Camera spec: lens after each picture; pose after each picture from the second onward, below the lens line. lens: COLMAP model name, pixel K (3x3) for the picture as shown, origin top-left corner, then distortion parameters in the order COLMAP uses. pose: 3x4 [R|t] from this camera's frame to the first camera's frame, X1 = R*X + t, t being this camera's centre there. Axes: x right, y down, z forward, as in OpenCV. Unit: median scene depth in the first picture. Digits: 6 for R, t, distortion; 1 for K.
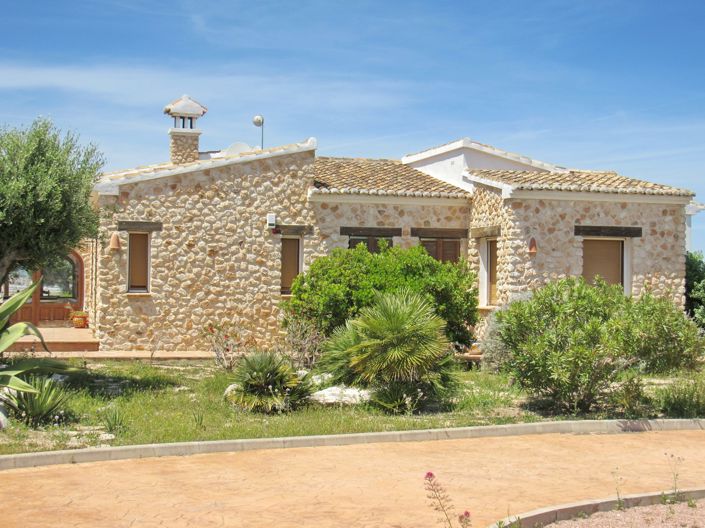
lens RADIAL K [[1065.2, 0, 352.5], [0, 1065.2, 263.4], [0, 0, 1]] dist [-0.038694, 0.000000]
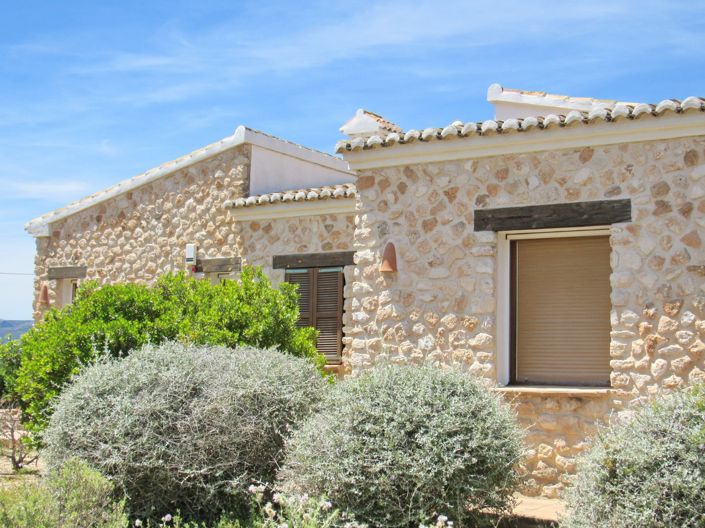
lens RADIAL K [[1065.2, 0, 352.5], [0, 1065.2, 265.2], [0, 0, 1]] dist [-0.038694, 0.000000]
pose [[0.653485, -0.071624, -0.753543, 0.518839], [-0.000492, 0.995473, -0.095046, 0.033066], [0.756939, 0.062482, 0.650491, 0.640587]]
